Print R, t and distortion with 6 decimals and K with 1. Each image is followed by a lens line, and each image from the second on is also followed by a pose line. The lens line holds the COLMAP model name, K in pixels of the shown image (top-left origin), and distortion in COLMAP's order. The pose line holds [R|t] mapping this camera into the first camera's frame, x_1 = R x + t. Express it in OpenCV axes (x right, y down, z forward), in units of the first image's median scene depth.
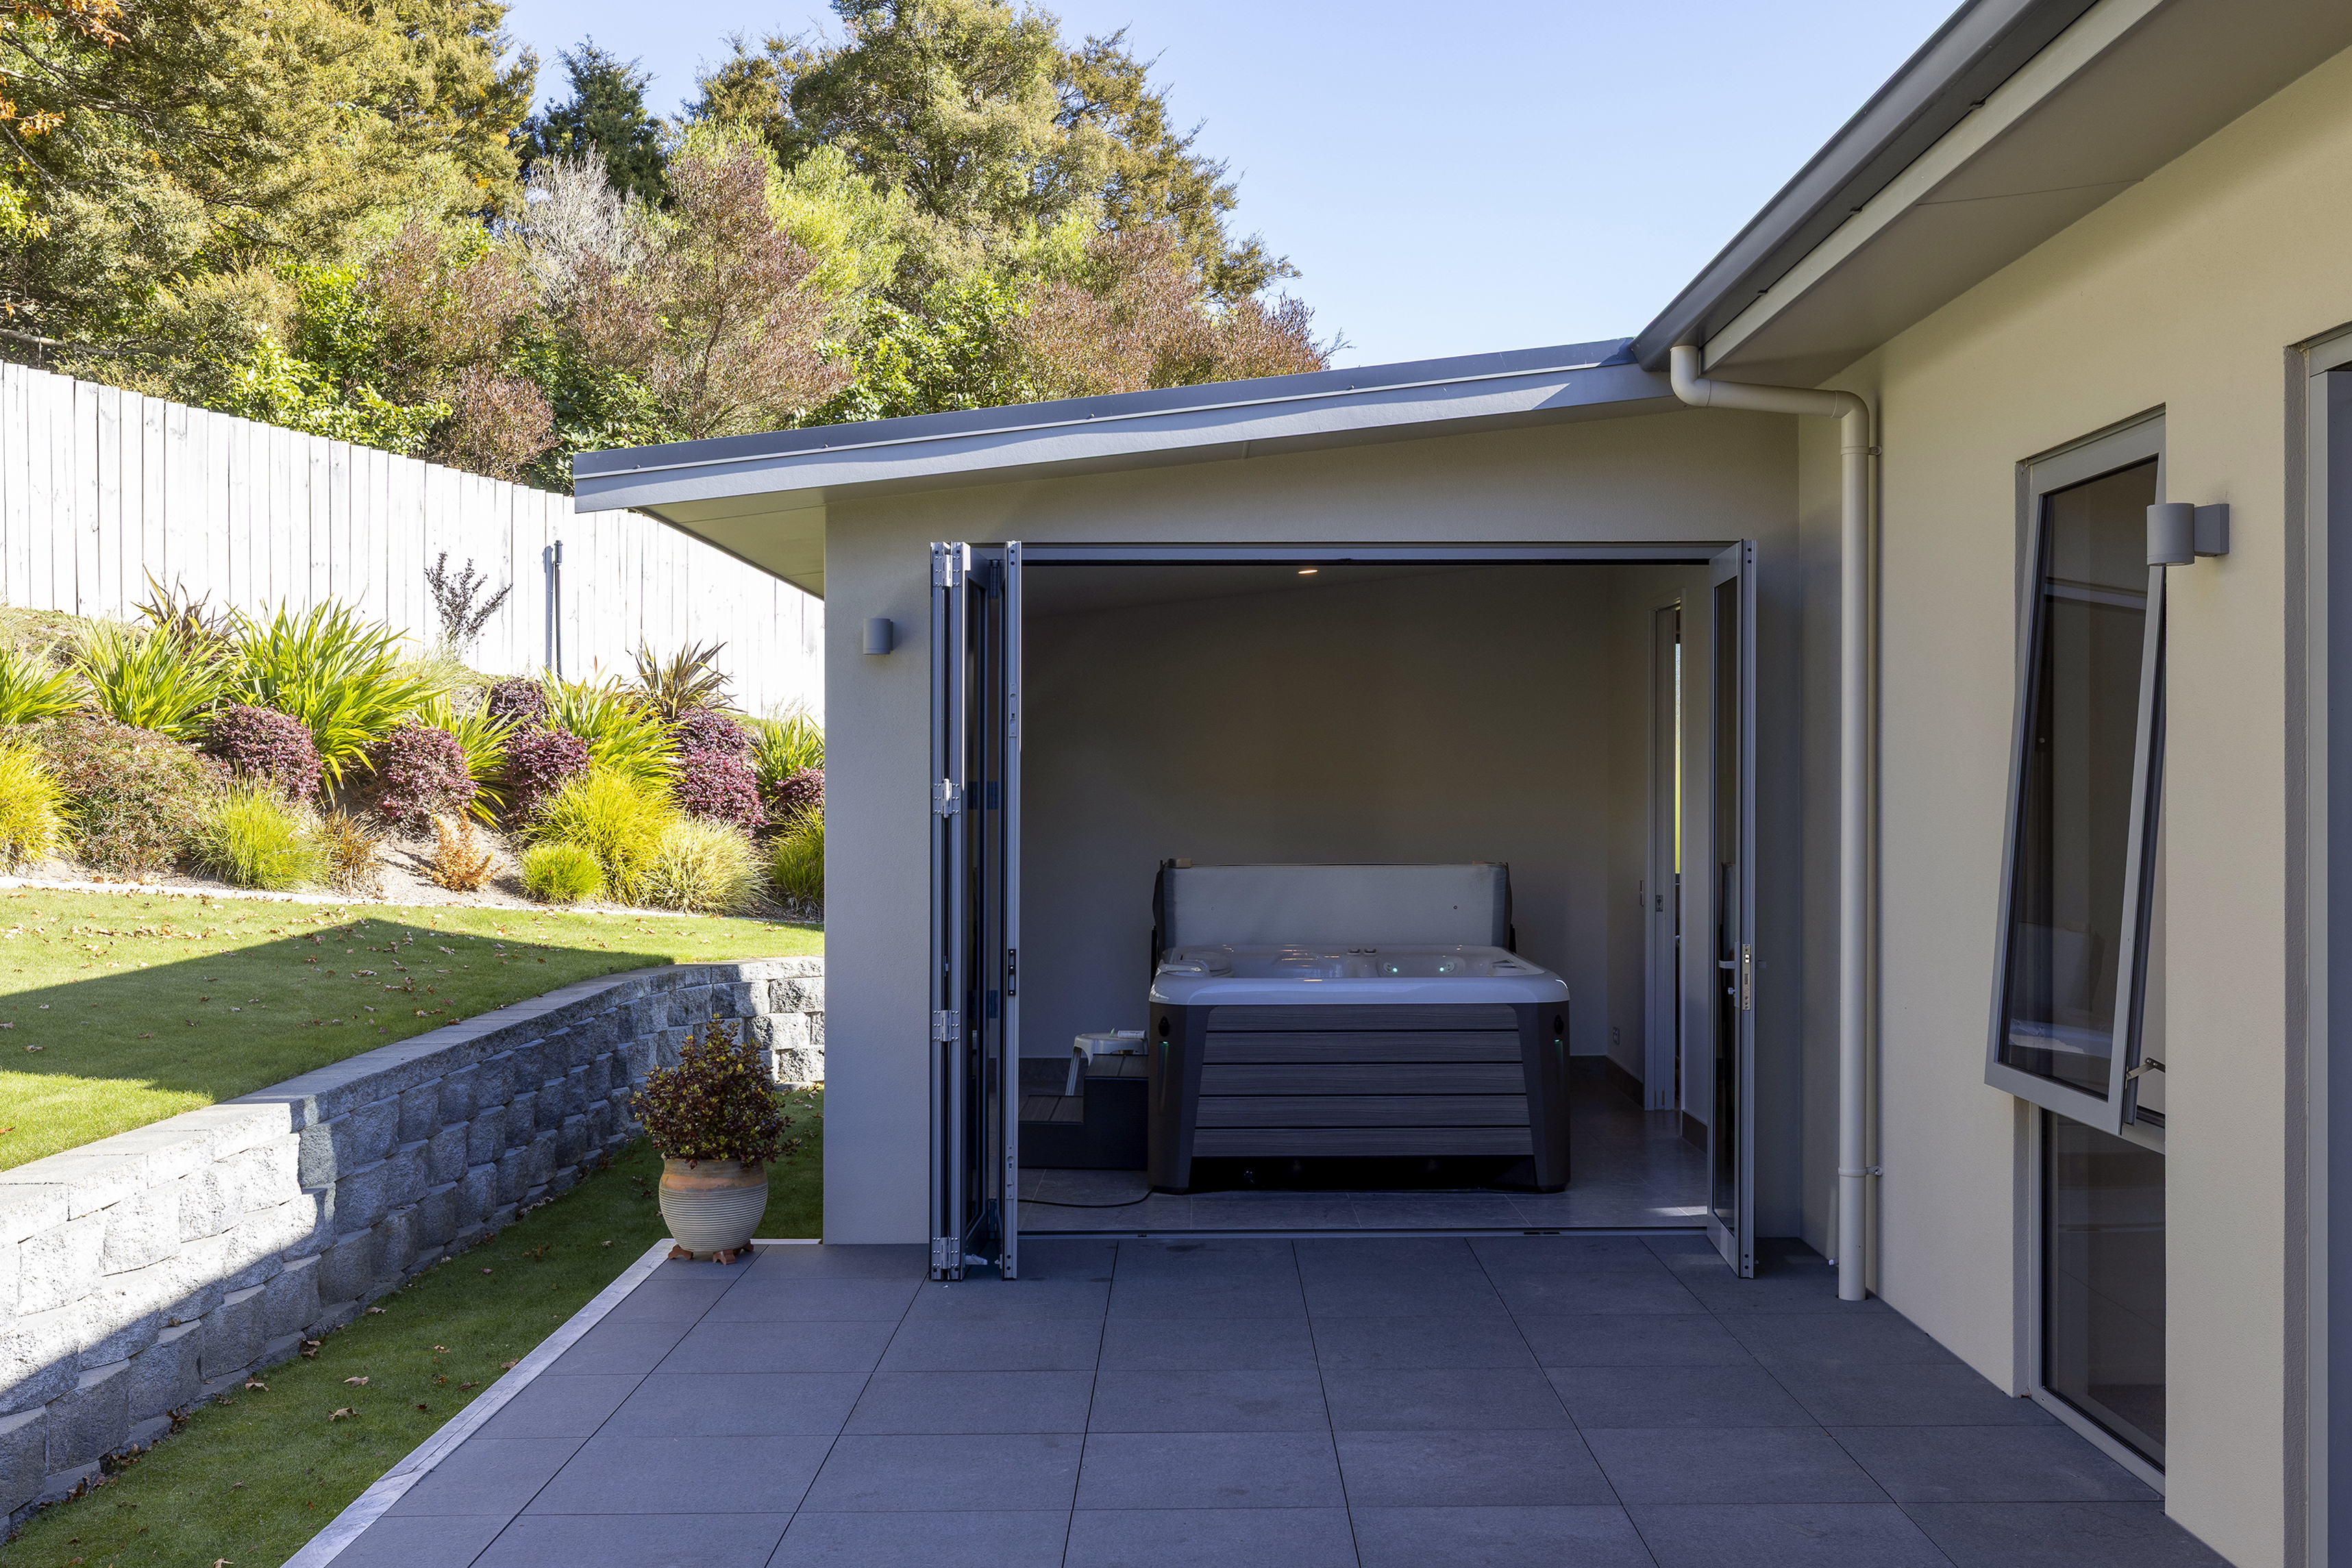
lens RADIAL K [[2318.2, 0, 1176.7], [0, 2318.2, 787.0], [0, 0, 1]] dist [-0.009458, 0.000000]
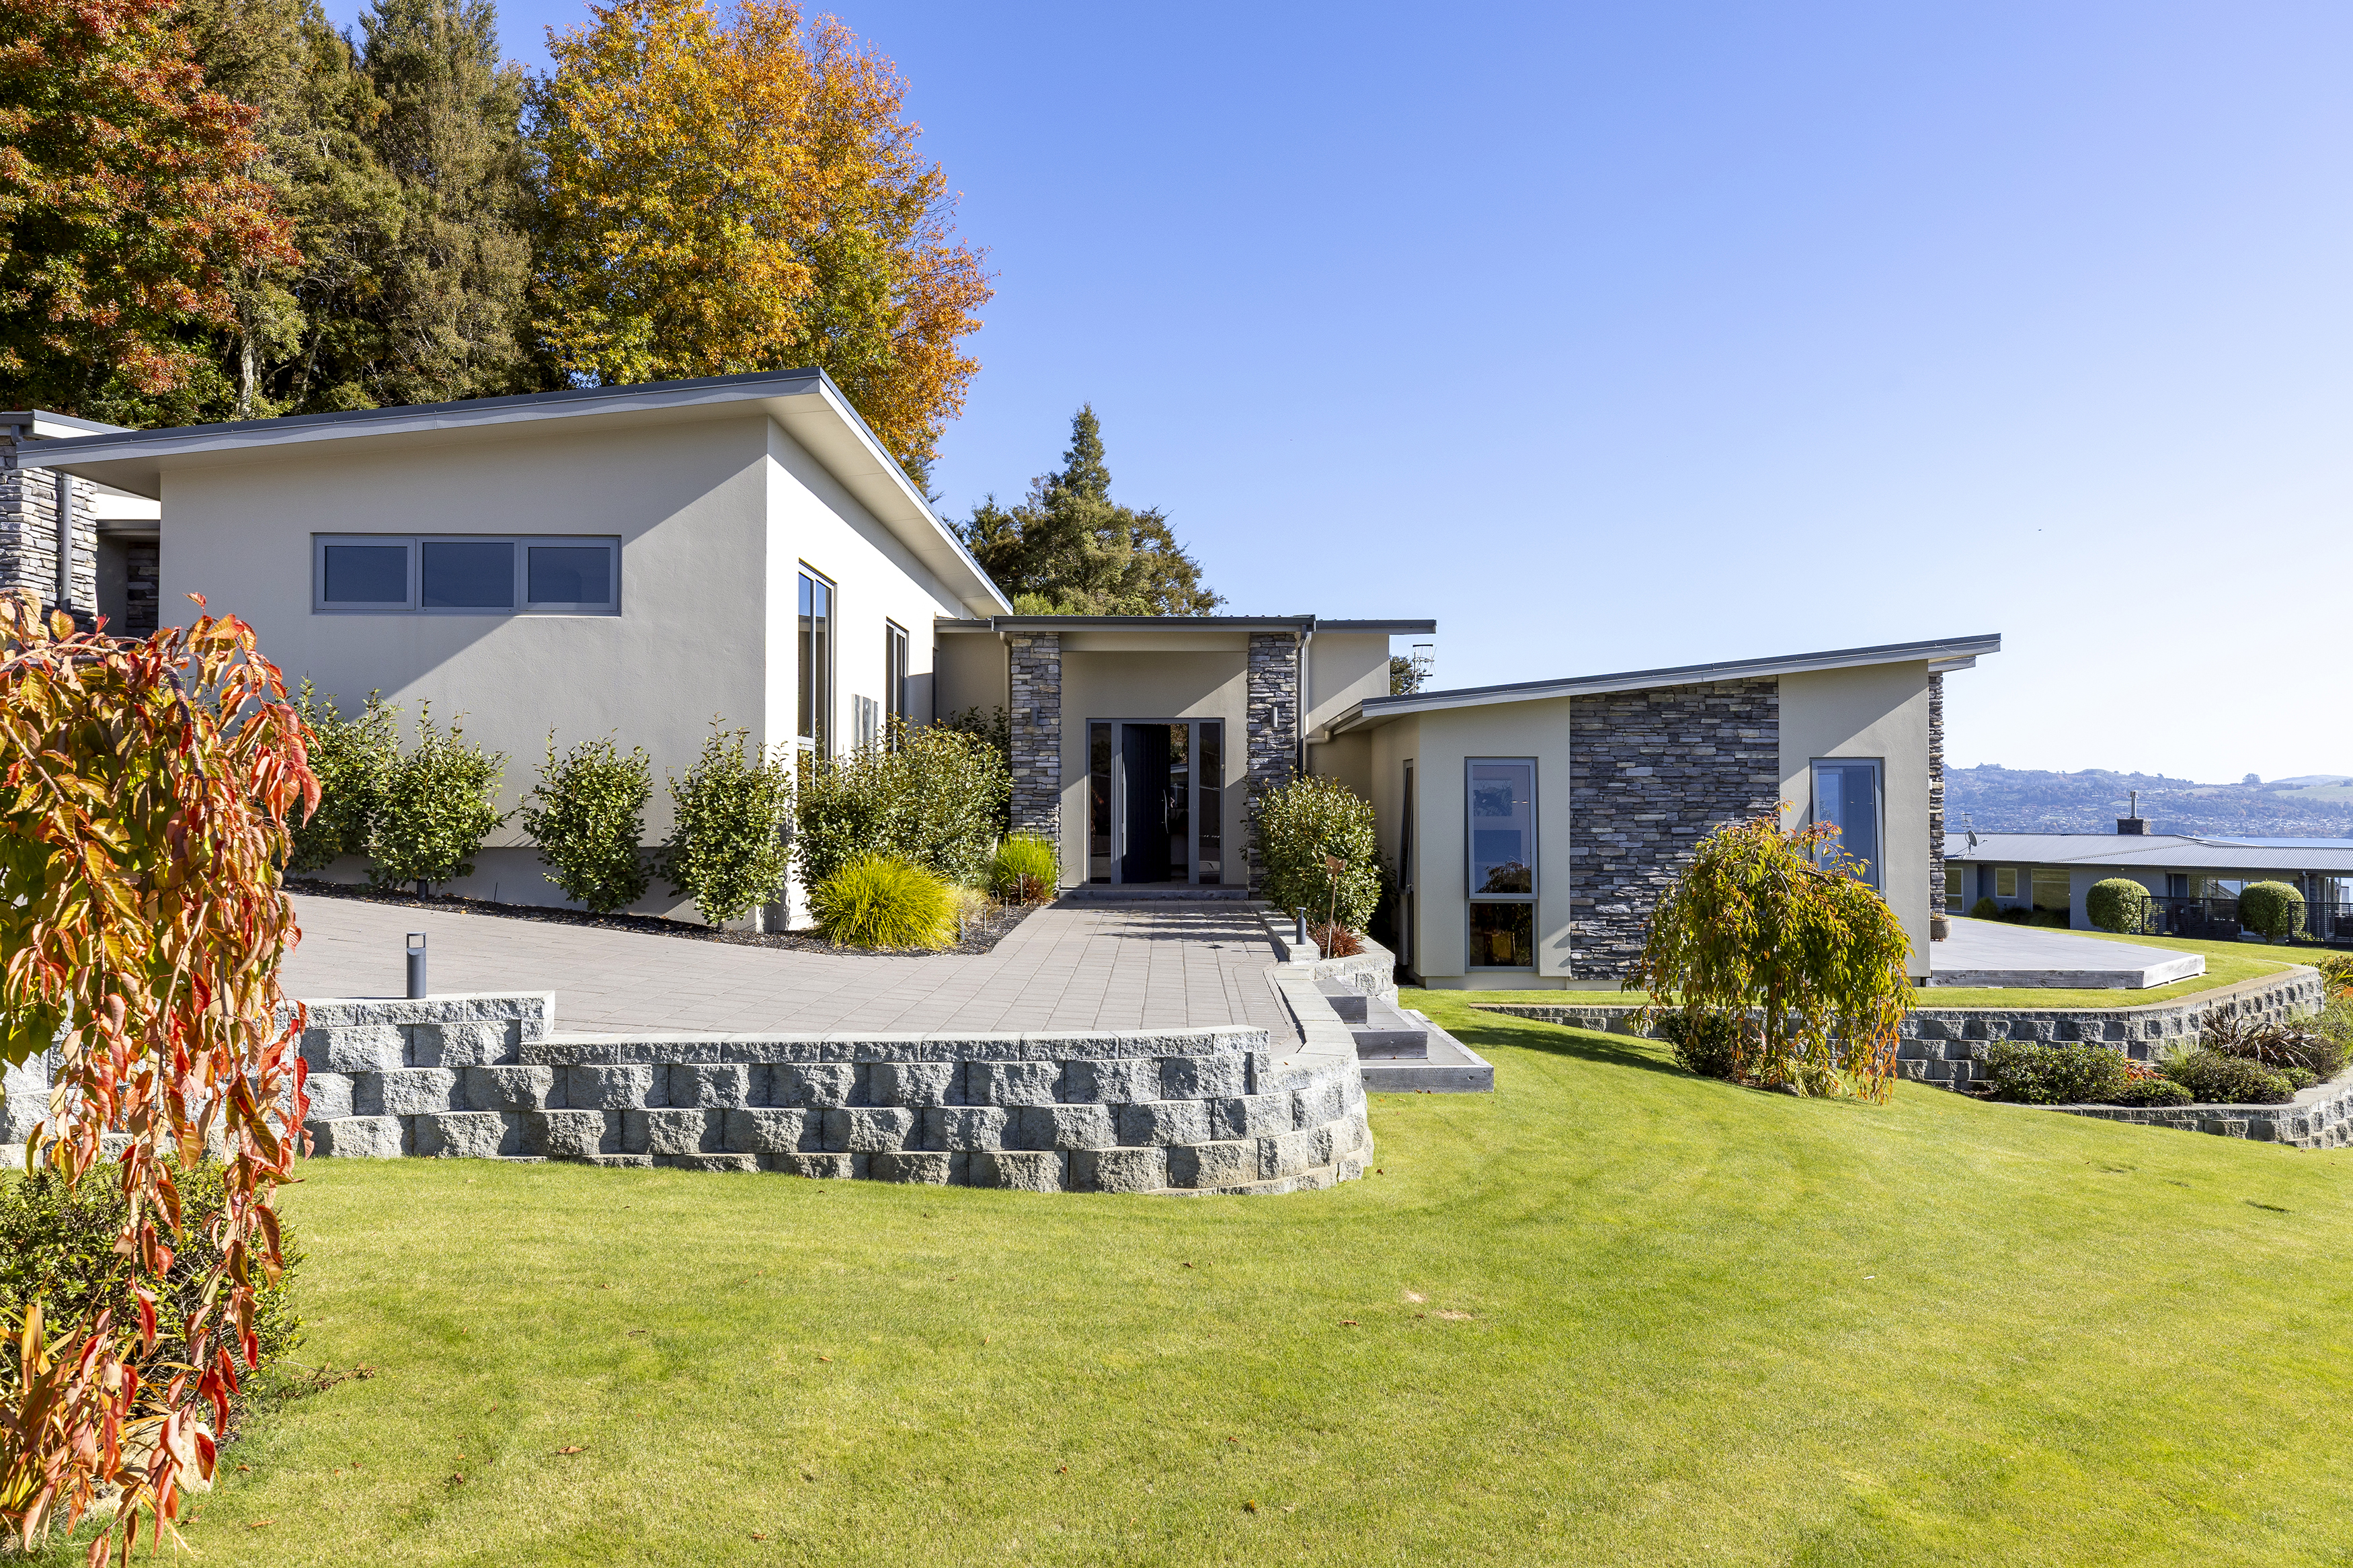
lens RADIAL K [[1617.8, 0, 1178.1], [0, 1617.8, 771.4], [0, 0, 1]] dist [0.011695, 0.003846]
pose [[0.999892, 0.003924, 0.014190, -0.023553], [-0.003614, 0.999755, -0.021828, -0.006881], [-0.014272, 0.021774, 0.999661, -0.712082]]
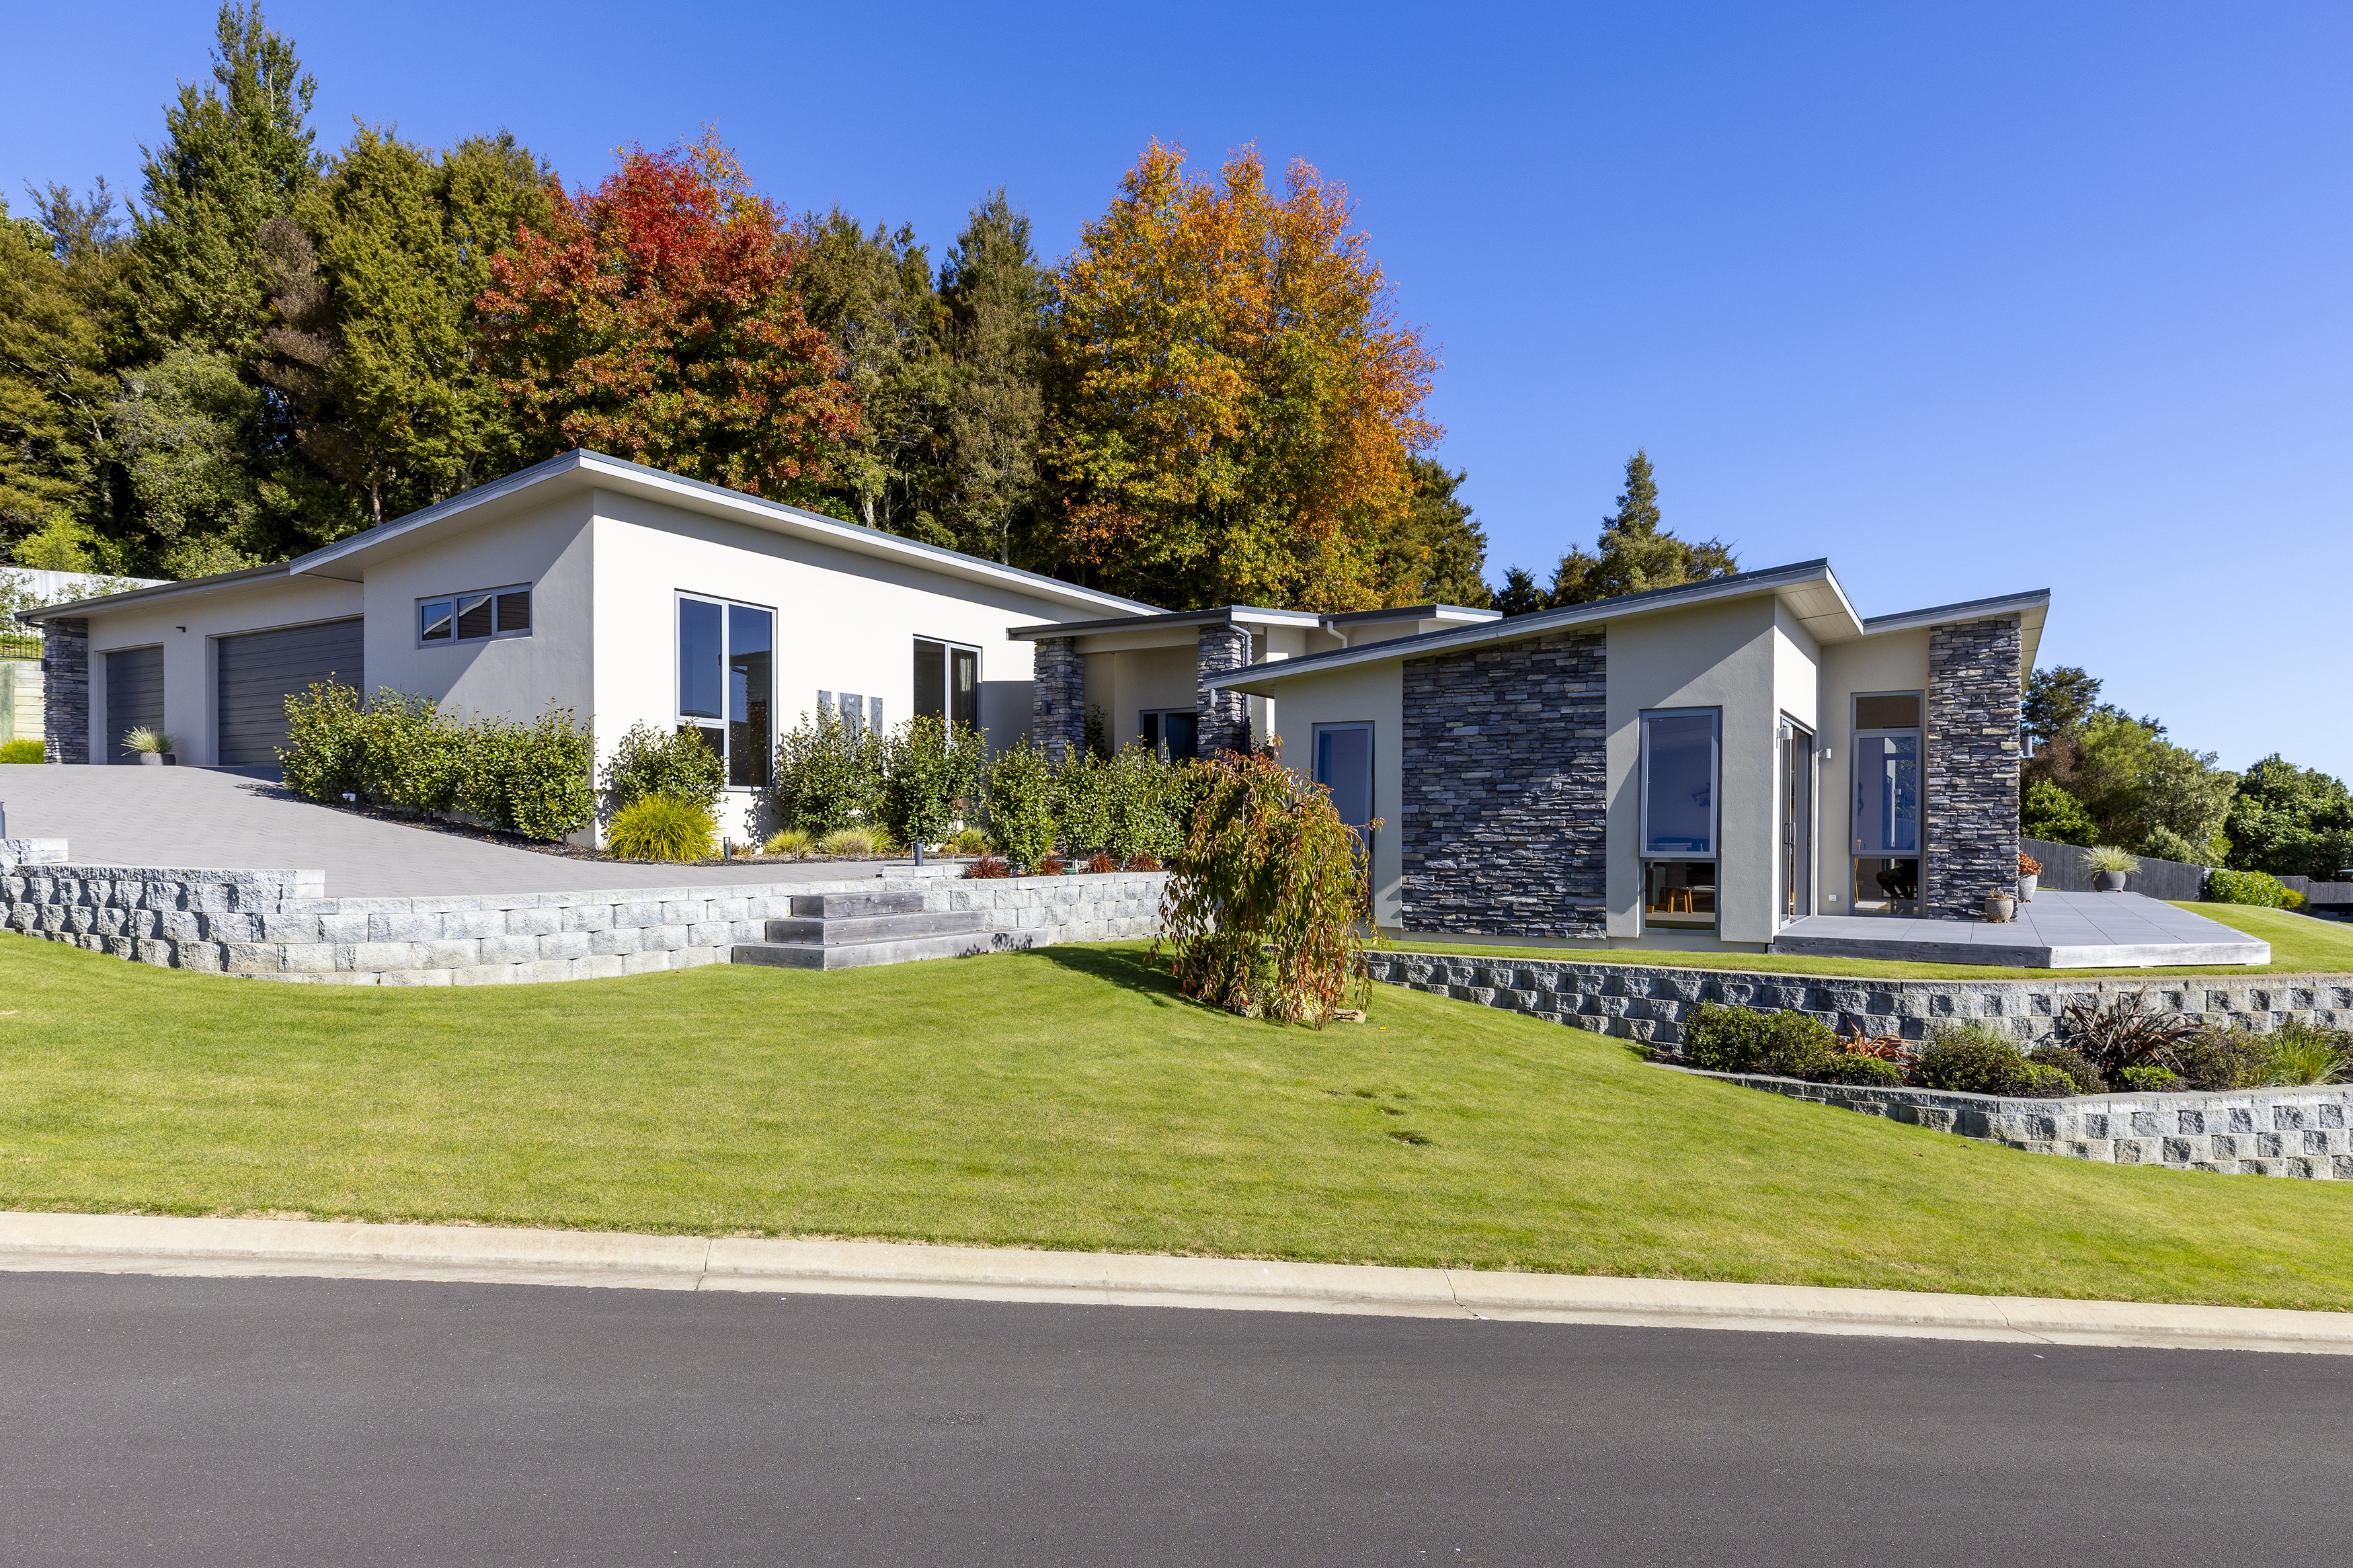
lens RADIAL K [[1356.9, 0, 1161.7], [0, 1356.9, 846.2], [0, 0, 1]] dist [0.002129, -0.000185]
pose [[0.854958, 0.010802, -0.518585, 0.238466], [-0.006640, 0.999929, 0.009882, 0.012570], [0.518655, -0.005005, 0.854969, -0.638671]]
